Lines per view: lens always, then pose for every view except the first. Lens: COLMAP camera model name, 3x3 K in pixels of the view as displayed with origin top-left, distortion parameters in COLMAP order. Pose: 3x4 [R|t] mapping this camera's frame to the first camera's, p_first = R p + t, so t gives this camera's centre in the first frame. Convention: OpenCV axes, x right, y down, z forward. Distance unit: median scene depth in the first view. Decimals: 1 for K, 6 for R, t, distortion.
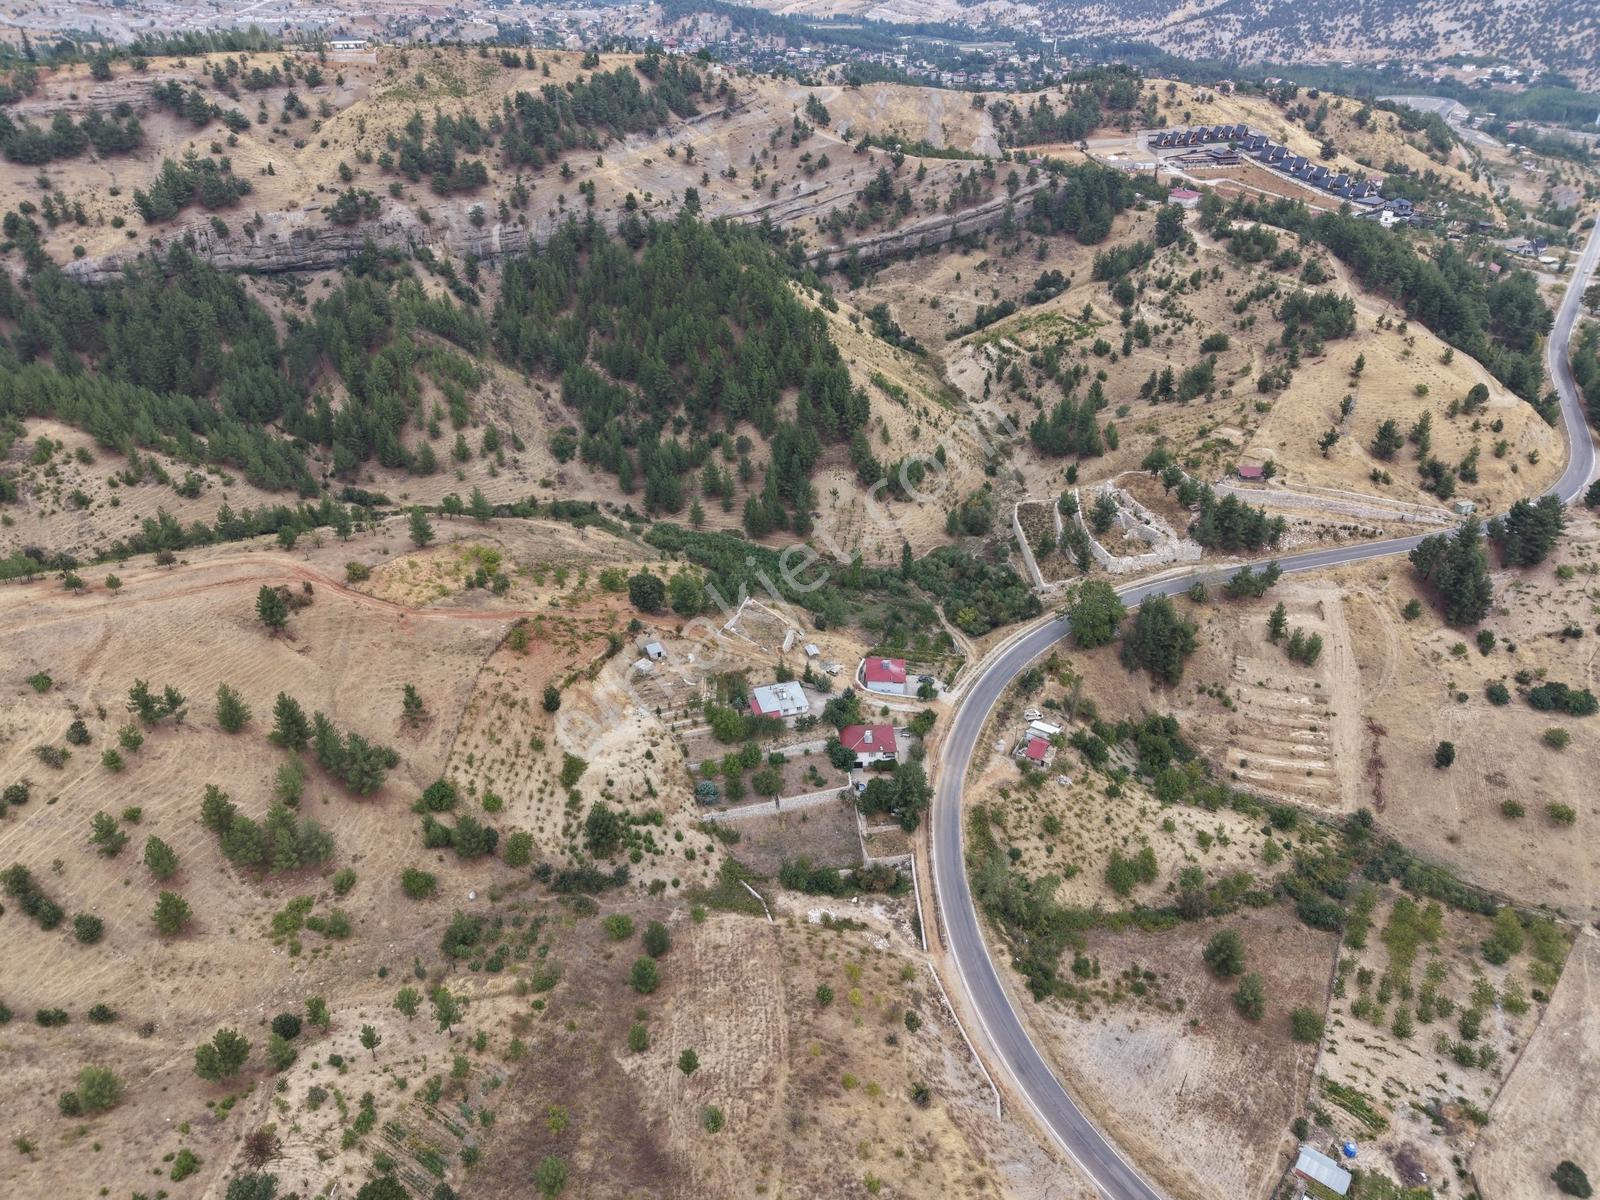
lens RADIAL K [[1068.5, 0, 793.5], [0, 1068.5, 593.2], [0, 0, 1]] dist [0.016846, -0.013952]
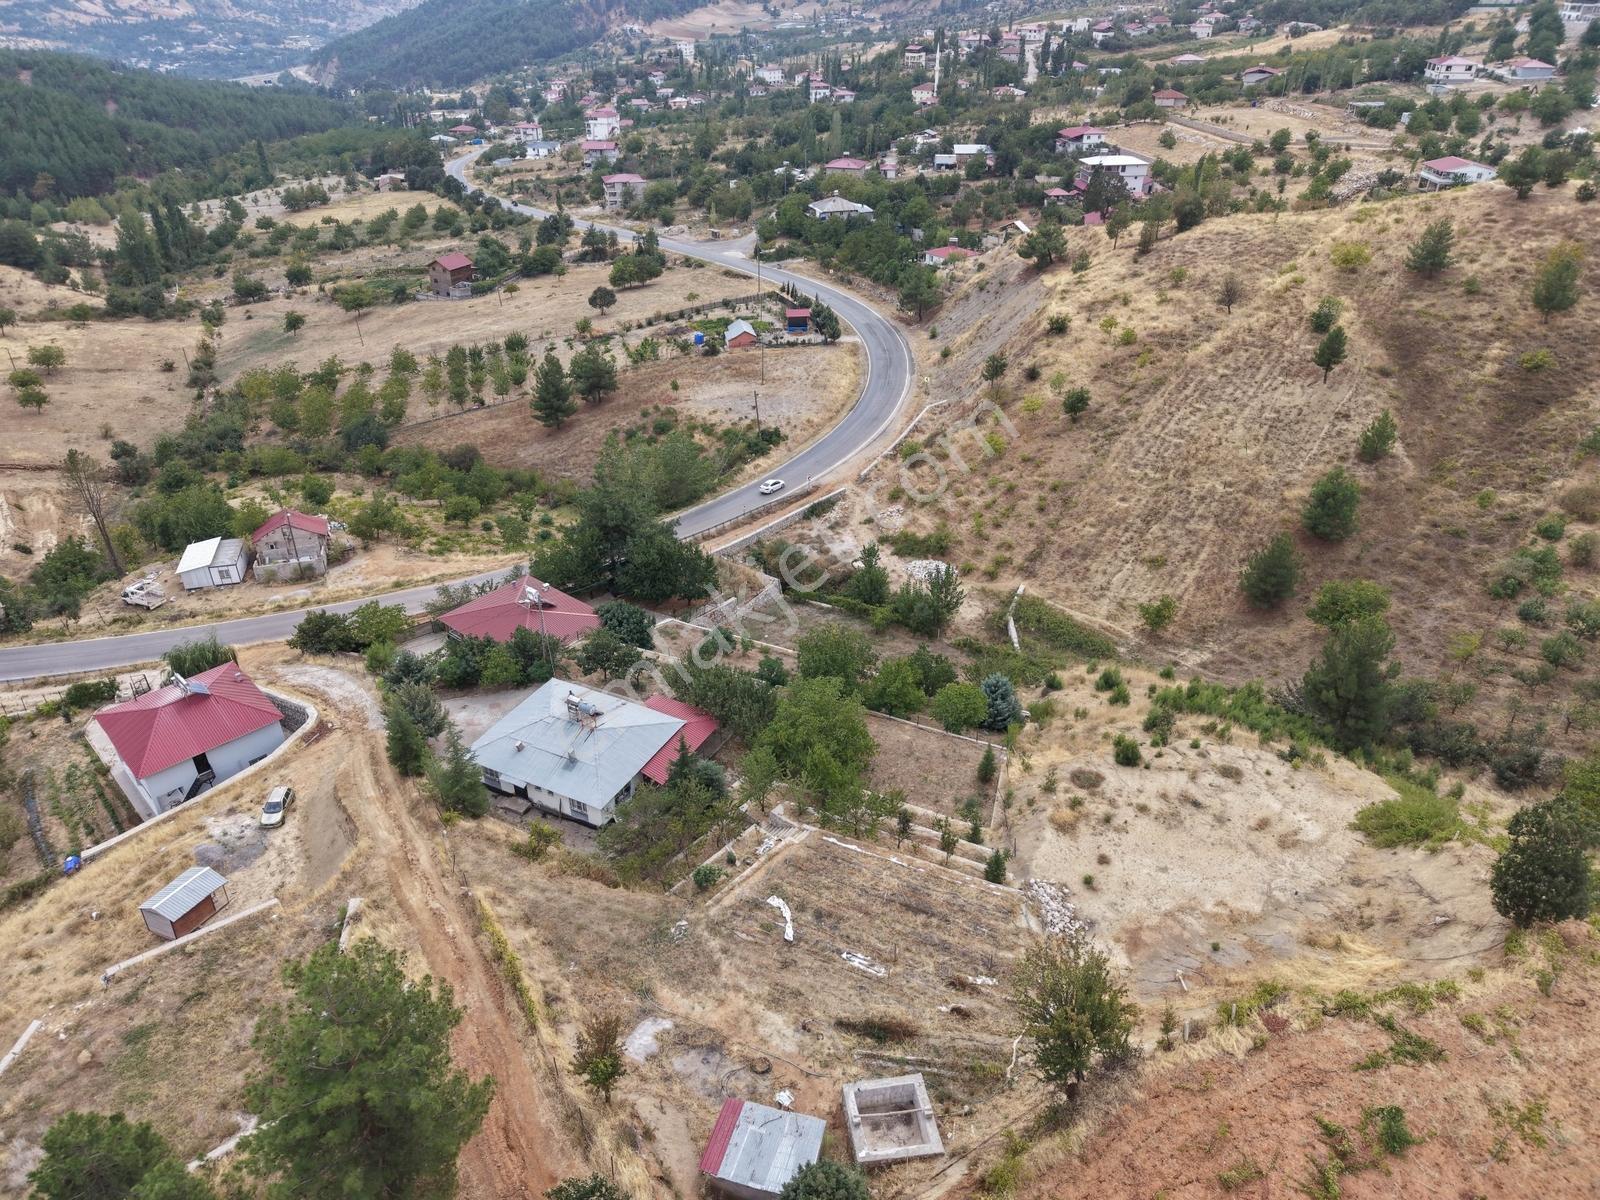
lens RADIAL K [[1068.5, 0, 791.6], [0, 1068.5, 595.3], [0, 0, 1]] dist [0.016846, -0.013952]
pose [[-0.737507, -0.352560, 0.576007, -0.163111], [0.355726, 0.522201, 0.775090, -0.096385], [-0.574058, 0.776535, -0.259712, 0.809559]]
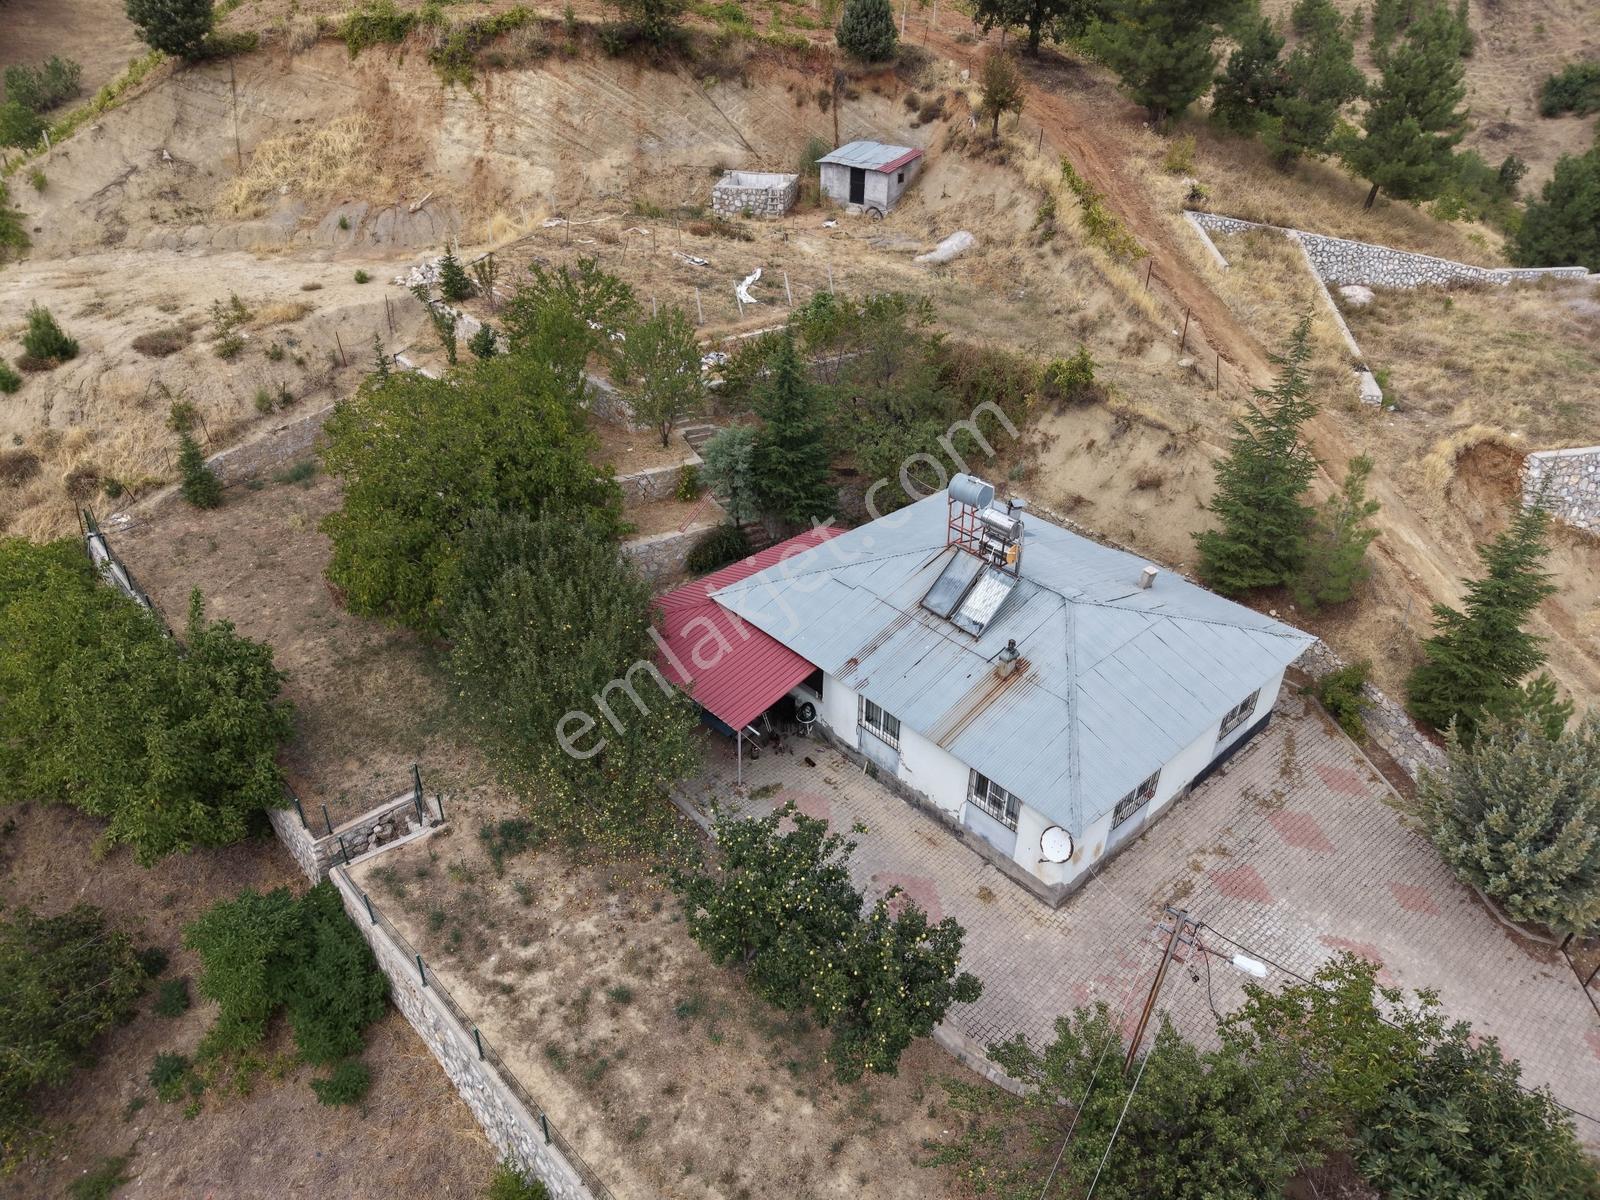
lens RADIAL K [[1068.5, 0, 789.1], [0, 1068.5, 594.4], [0, 0, 1]] dist [0.016846, -0.013952]
pose [[0.445229, 0.481516, -0.754926, 0.045140], [-0.472371, 0.842544, 0.258814, 0.063197], [0.760682, 0.241374, 0.602579, 0.737140]]
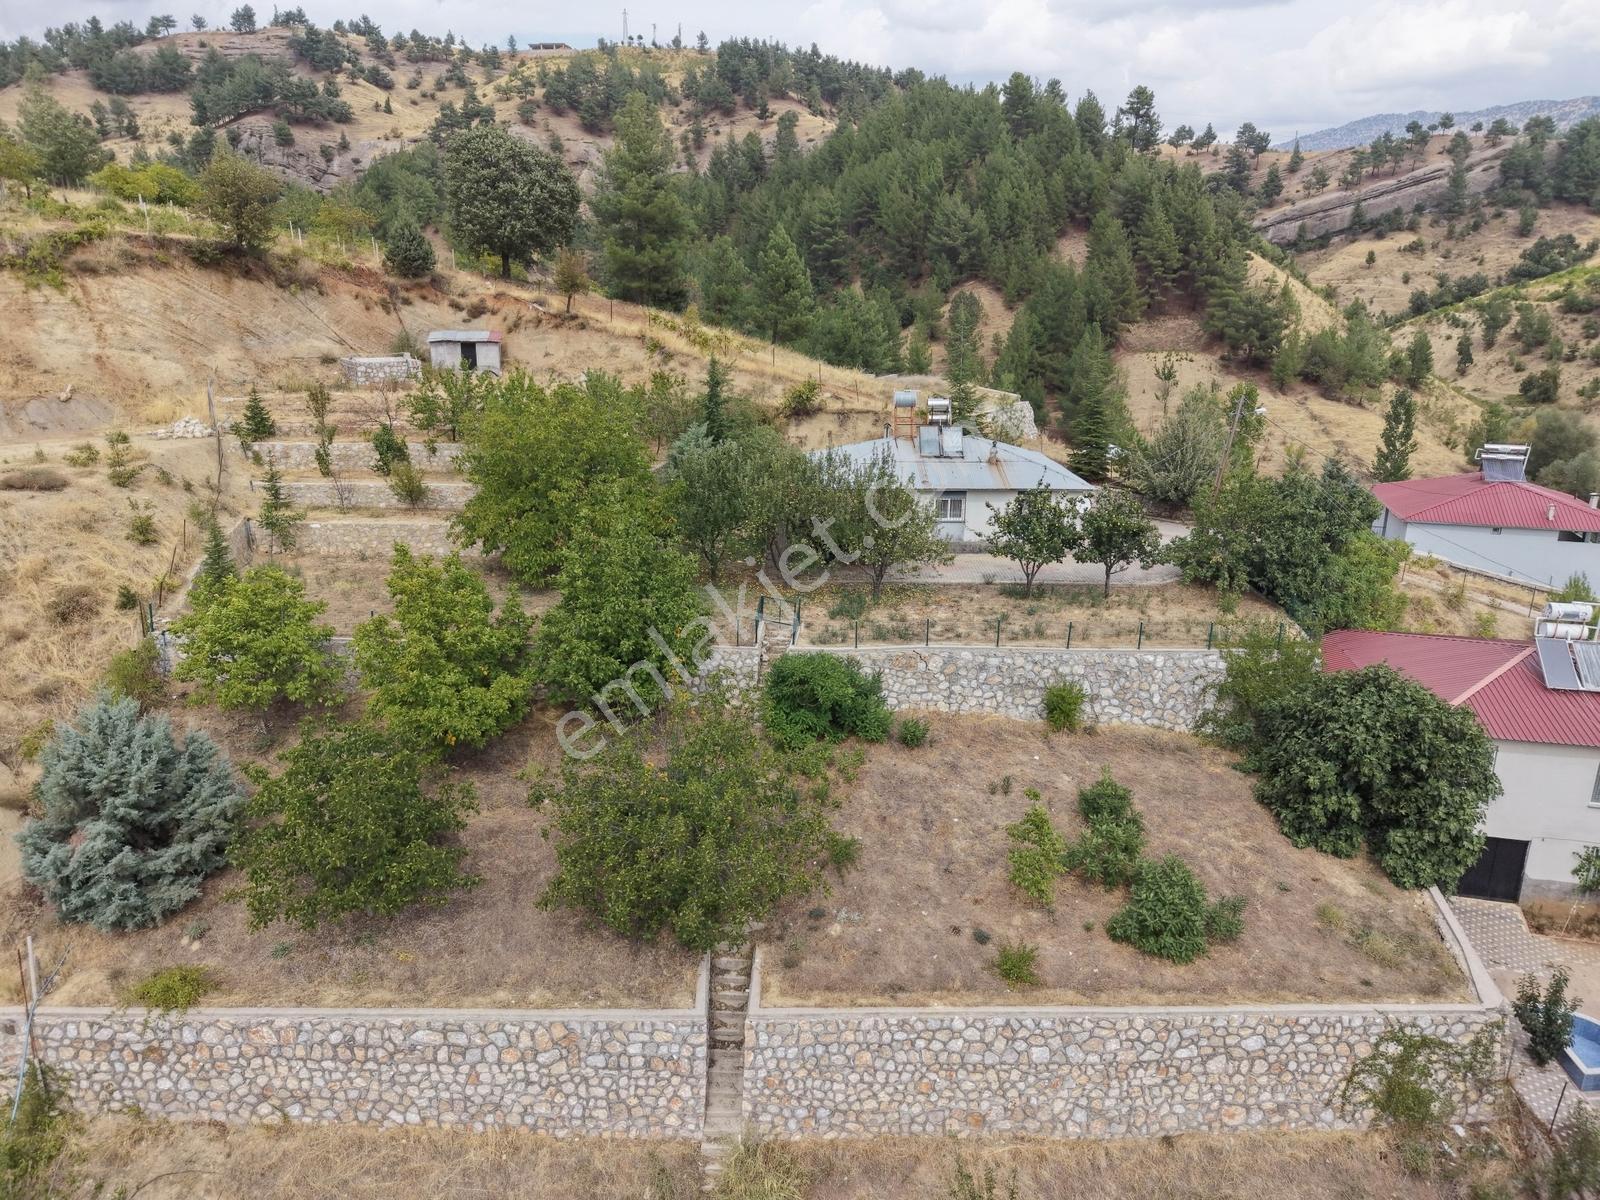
lens RADIAL K [[1068.5, 0, 790.1], [0, 1068.5, 598.8], [0, 0, 1]] dist [0.016846, -0.013952]
pose [[0.964607, 0.074928, -0.252821, 0.009630], [-0.140658, 0.957191, -0.252982, 0.135320], [0.223042, 0.279590, 0.933853, 0.664804]]
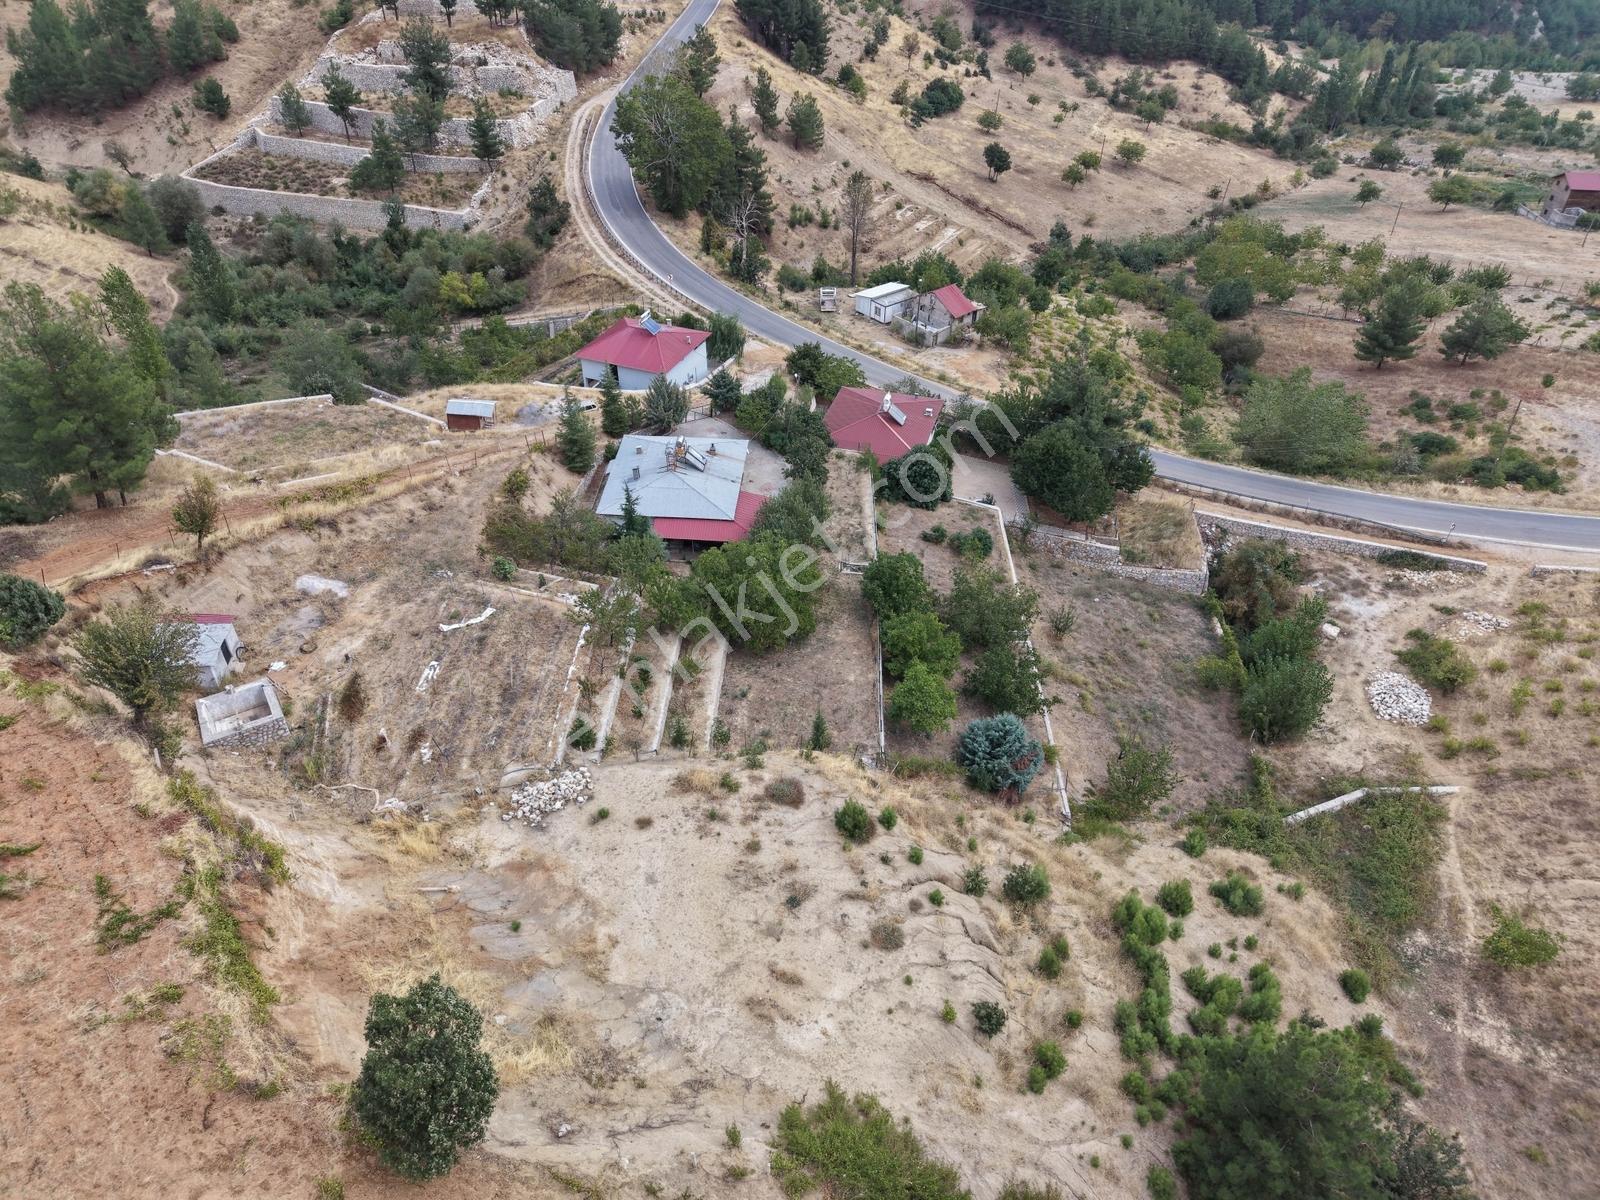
lens RADIAL K [[1068.5, 0, 791.6], [0, 1068.5, 595.1], [0, 0, 1]] dist [0.016846, -0.013952]
pose [[0.324068, -0.572808, 0.752908, -0.204906], [0.495907, 0.780607, 0.380432, 0.019109], [-0.805640, 0.250087, 0.537029, 0.651855]]
